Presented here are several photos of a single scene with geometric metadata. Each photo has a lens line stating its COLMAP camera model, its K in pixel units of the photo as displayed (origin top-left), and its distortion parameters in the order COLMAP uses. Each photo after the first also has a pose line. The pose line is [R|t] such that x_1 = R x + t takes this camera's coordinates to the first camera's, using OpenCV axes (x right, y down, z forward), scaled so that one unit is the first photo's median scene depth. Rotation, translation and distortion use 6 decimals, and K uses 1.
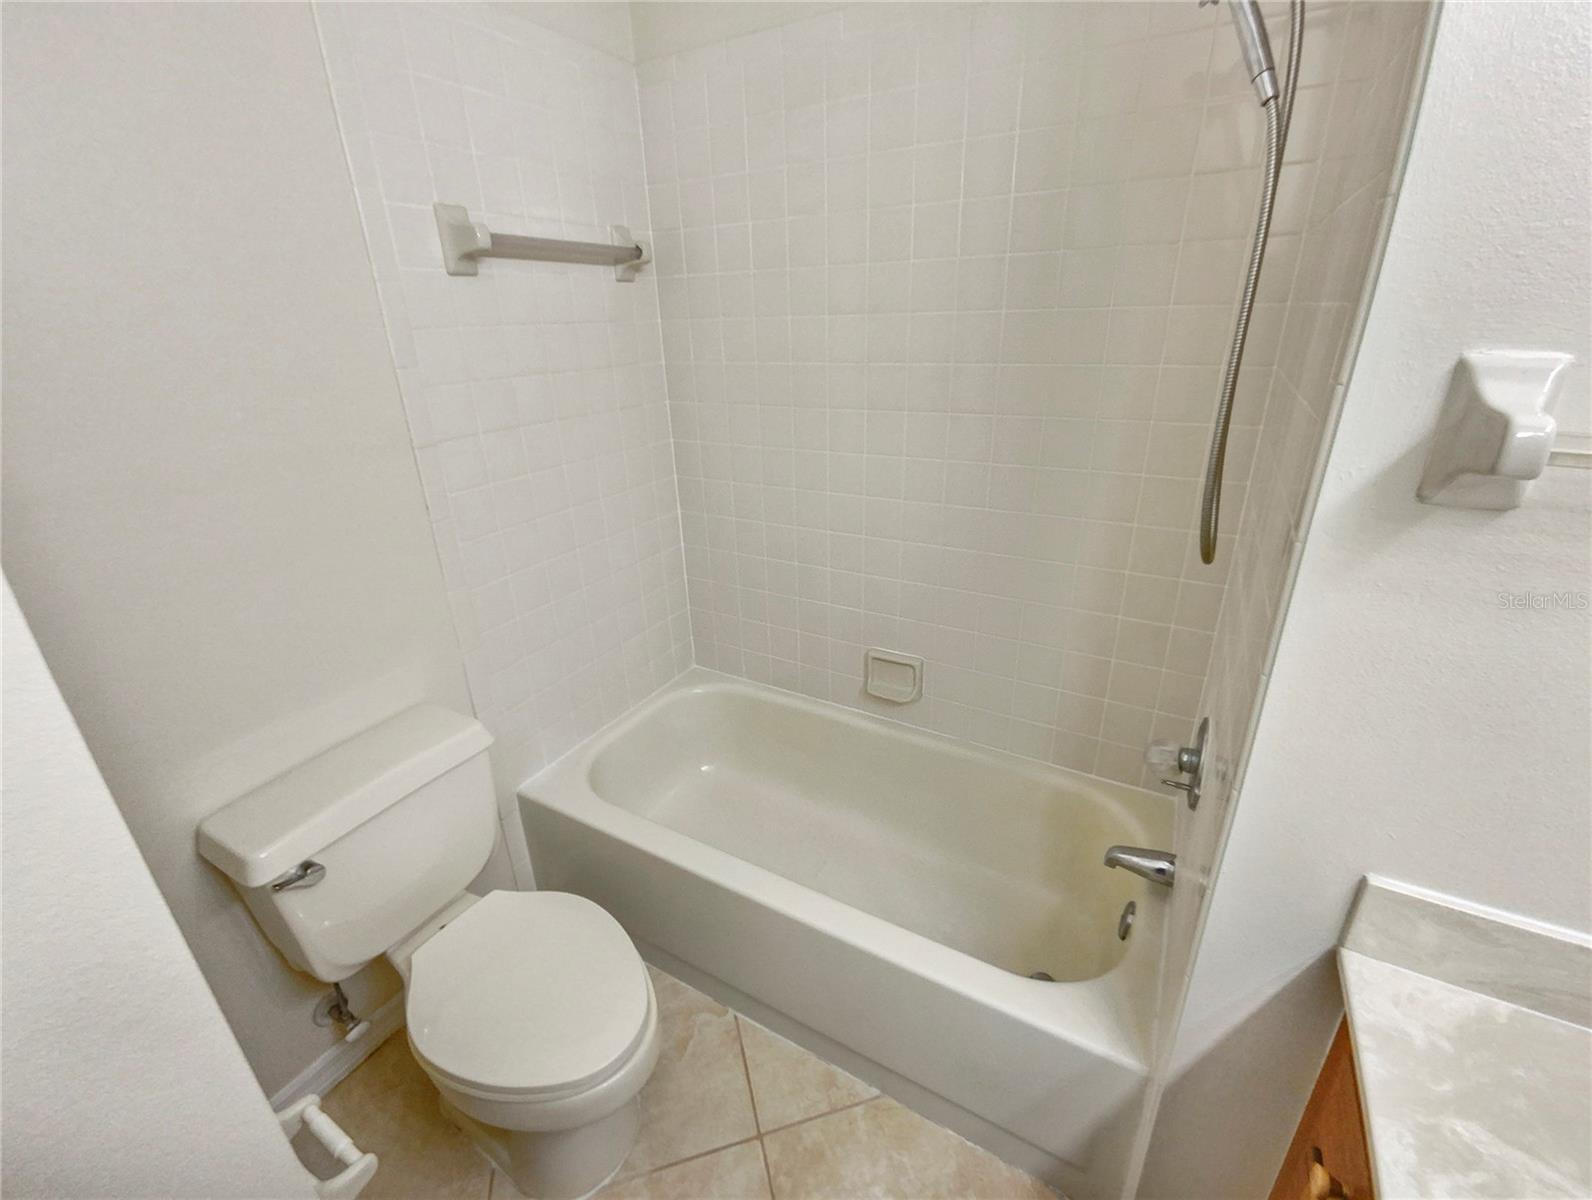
lens RADIAL K [[668.0, 0, 796.0], [0, 668.0, 600.0], [0, 0, 1]] dist [-0.007968, -0.000237]
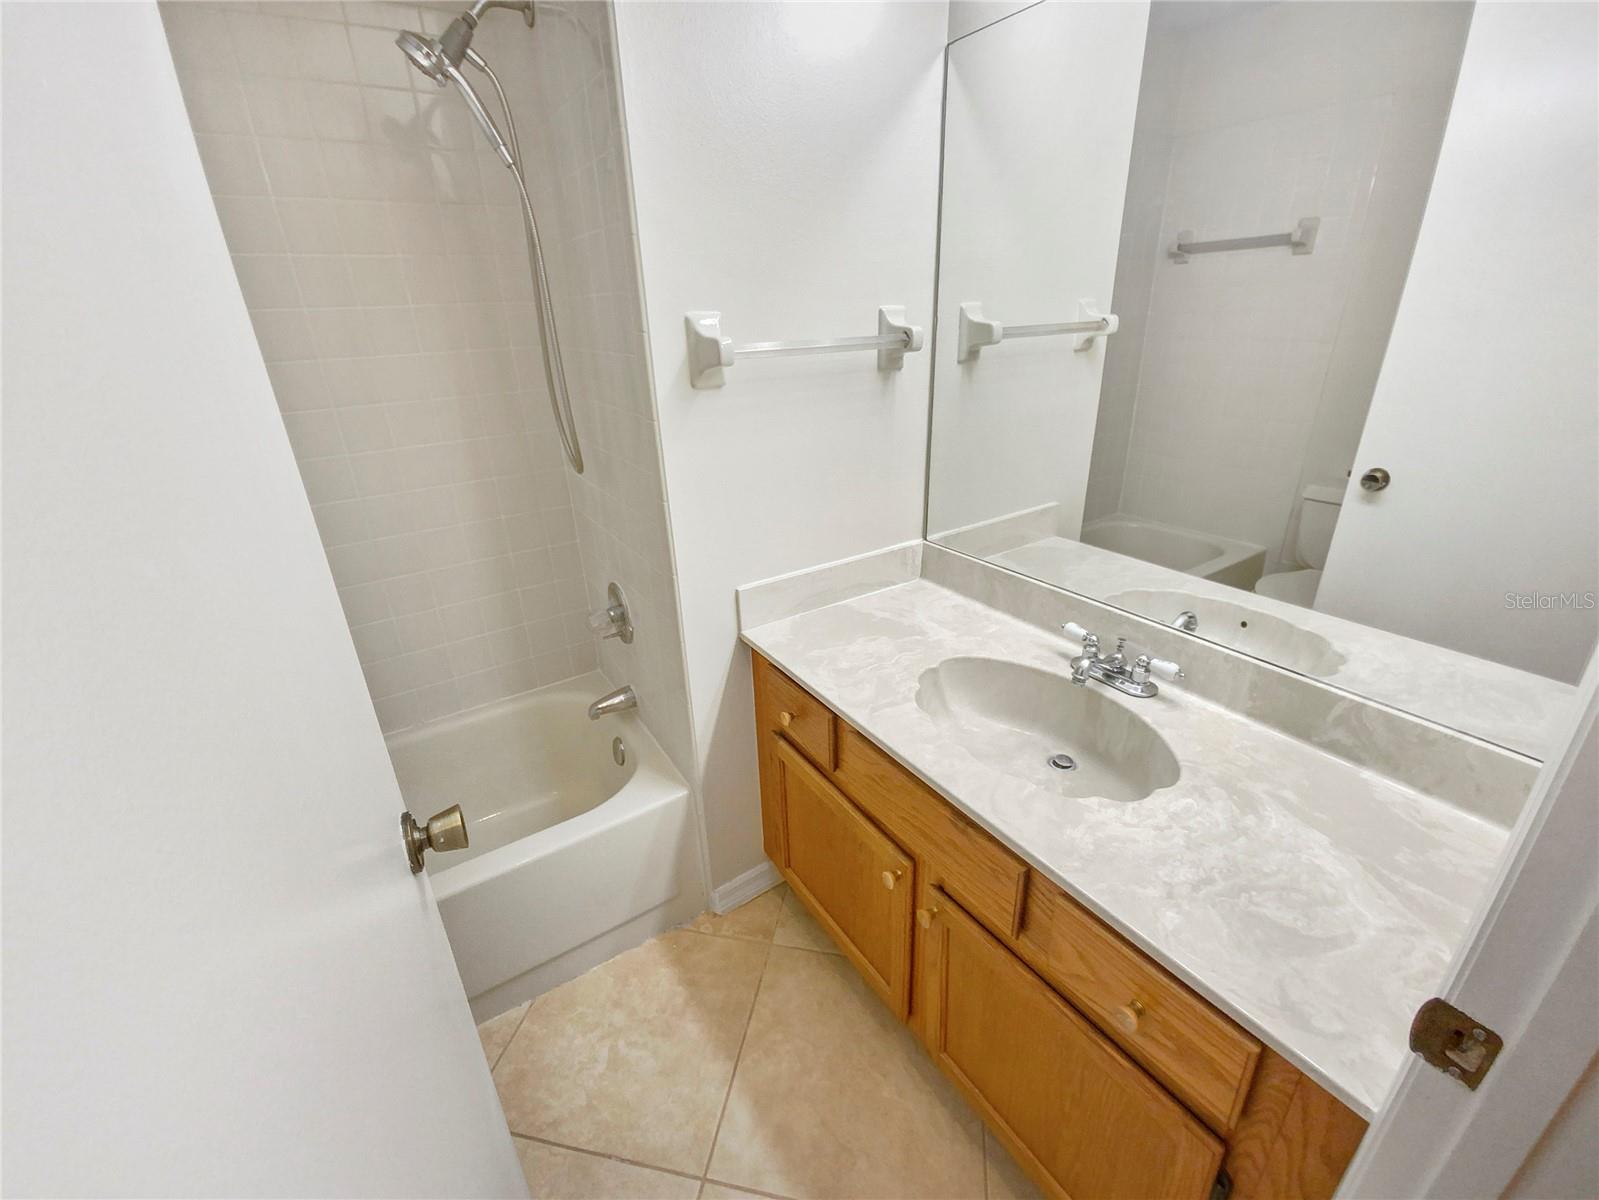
lens RADIAL K [[643.5, 0, 799.5], [0, 643.5, 600.0], [0, 0, 1]] dist [-0.033930, -0.000083]
pose [[0.478911, -0.342348, 0.808358, -0.487876], [0.346770, 0.919712, 0.184065, 0.137529], [-0.806471, 0.192164, 0.559176, -0.162756]]
